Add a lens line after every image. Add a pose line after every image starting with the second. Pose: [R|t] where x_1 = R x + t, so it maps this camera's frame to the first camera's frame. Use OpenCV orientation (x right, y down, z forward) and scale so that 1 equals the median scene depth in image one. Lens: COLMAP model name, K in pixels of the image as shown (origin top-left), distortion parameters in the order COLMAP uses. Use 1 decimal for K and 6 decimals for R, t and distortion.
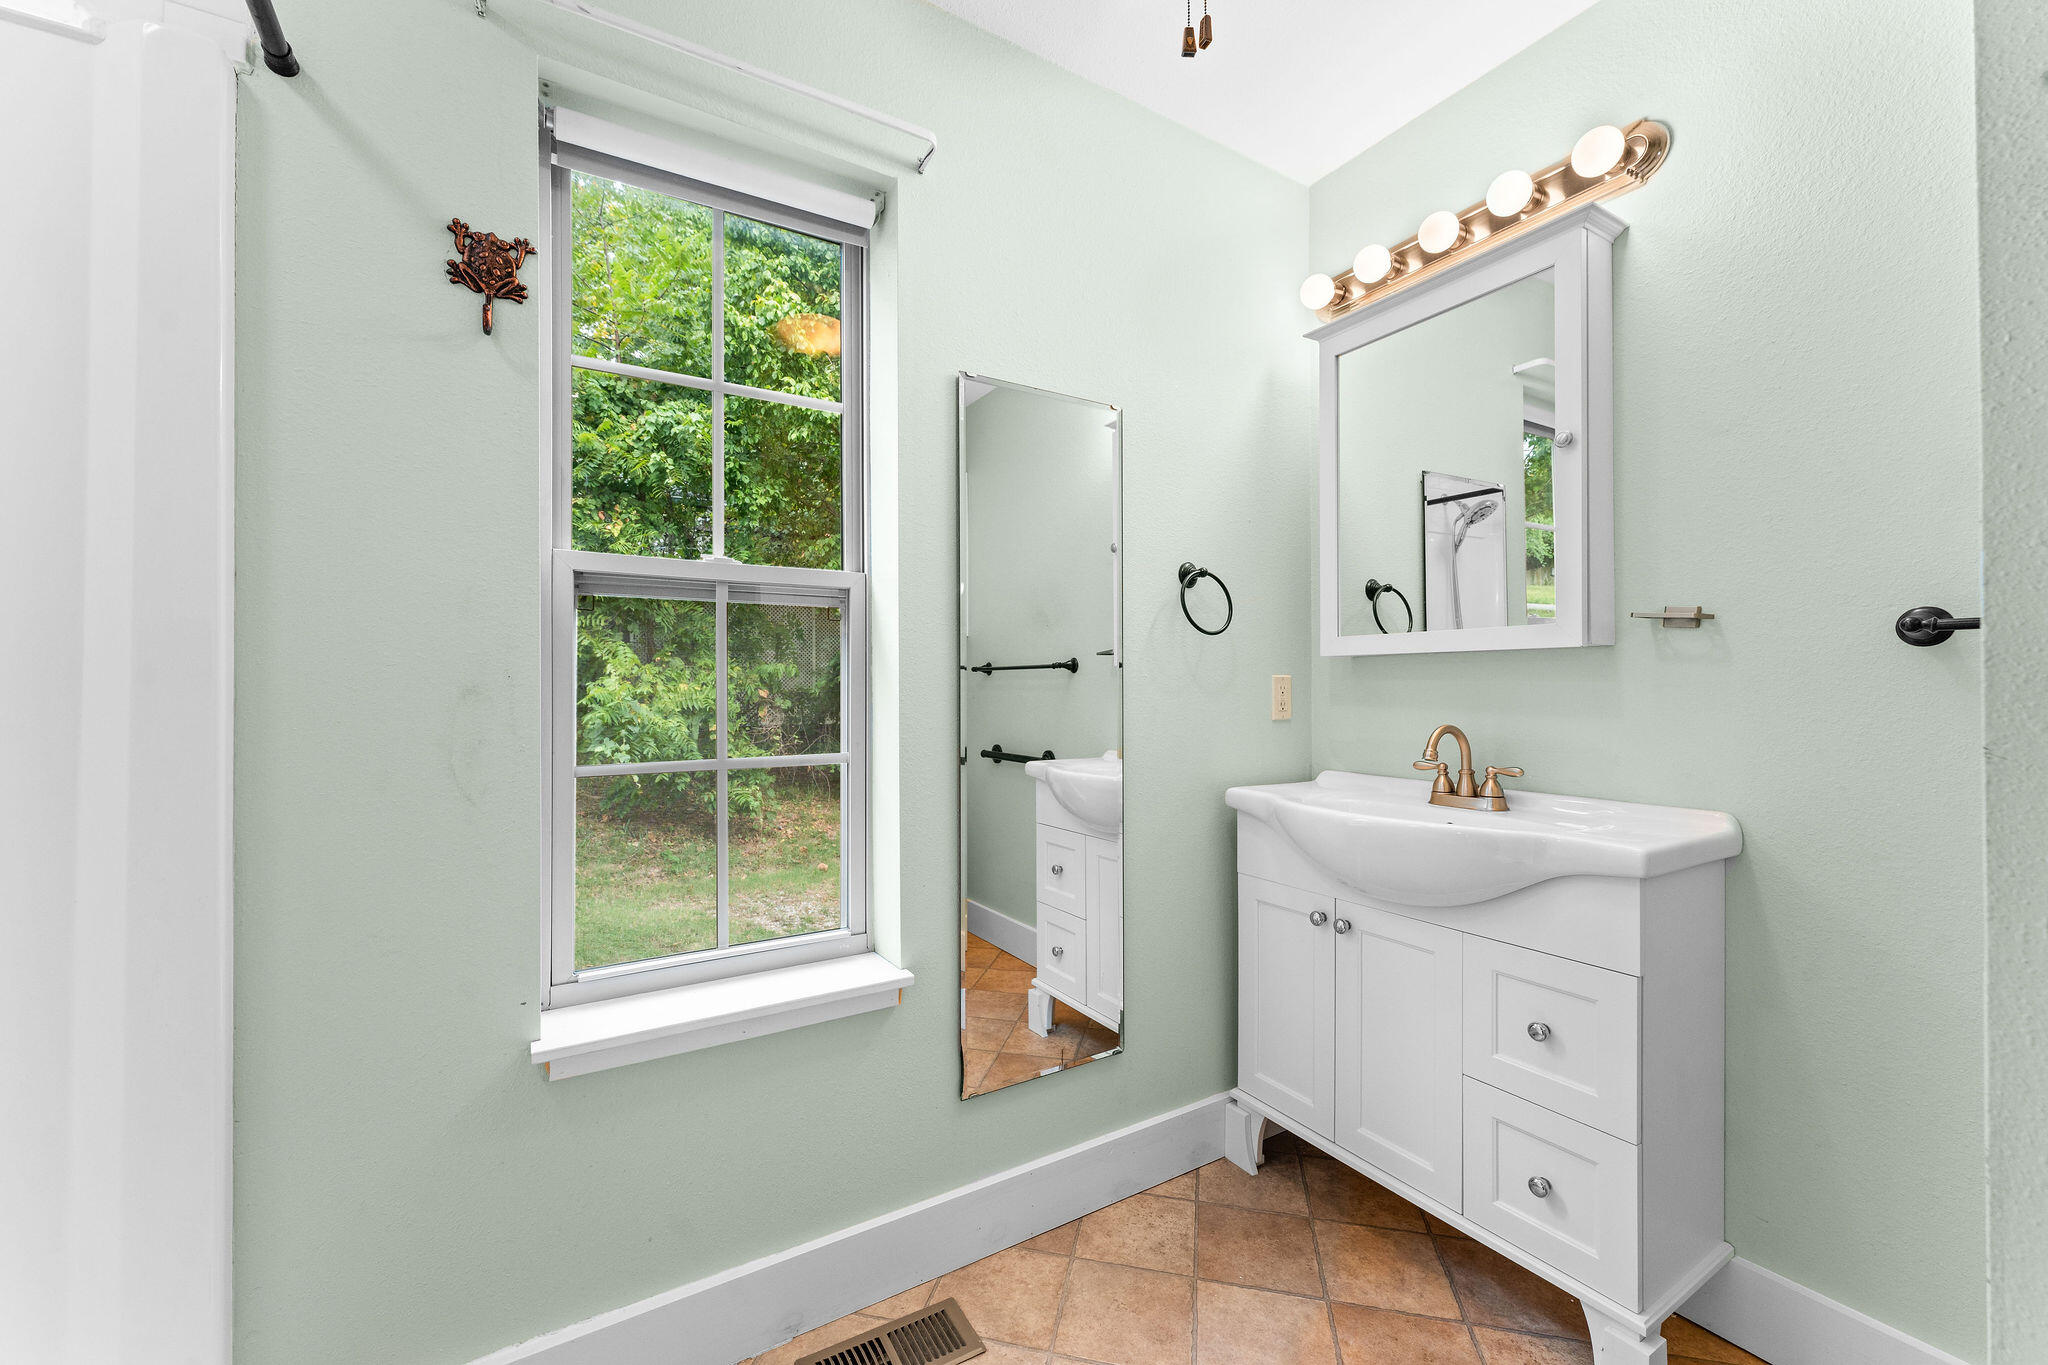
lens RADIAL K [[816.0, 0, 1025.0], [0, 816.0, 685.5], [0, 0, 1]] dist [0.003304, -0.000115]
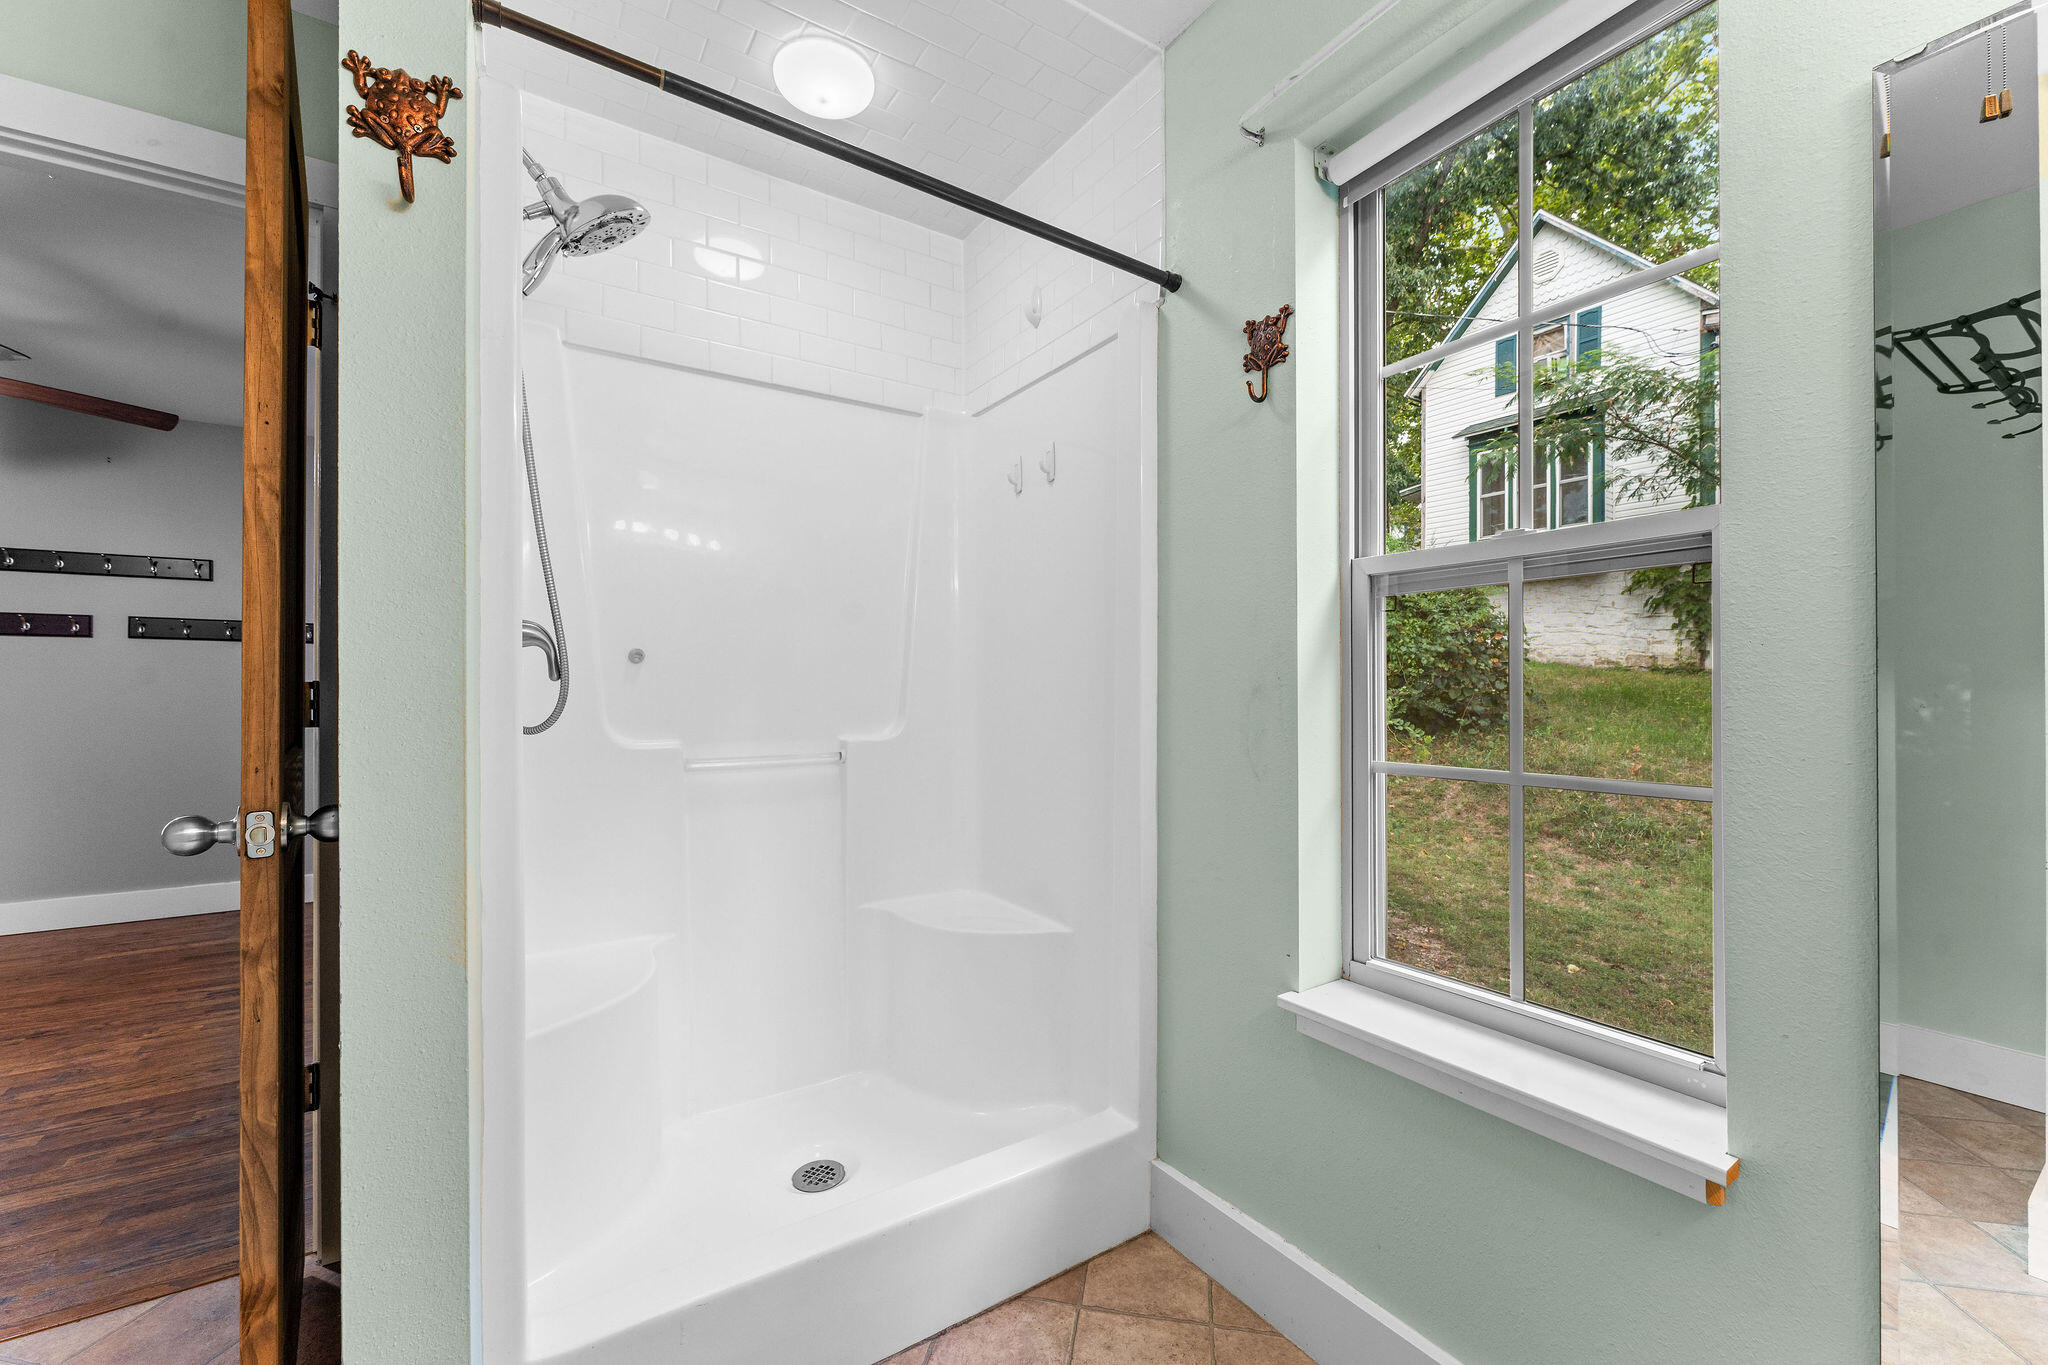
lens RADIAL K [[816.0, 0, 1016.0], [0, 816.0, 685.2], [0, 0, 1]] dist [0.003304, -0.000115]
pose [[0.020278, 0.000298, -0.999794, 0.512655], [0.005031, 0.999987, 0.000400, -0.002127], [0.999782, -0.005038, 0.020276, 0.542304]]
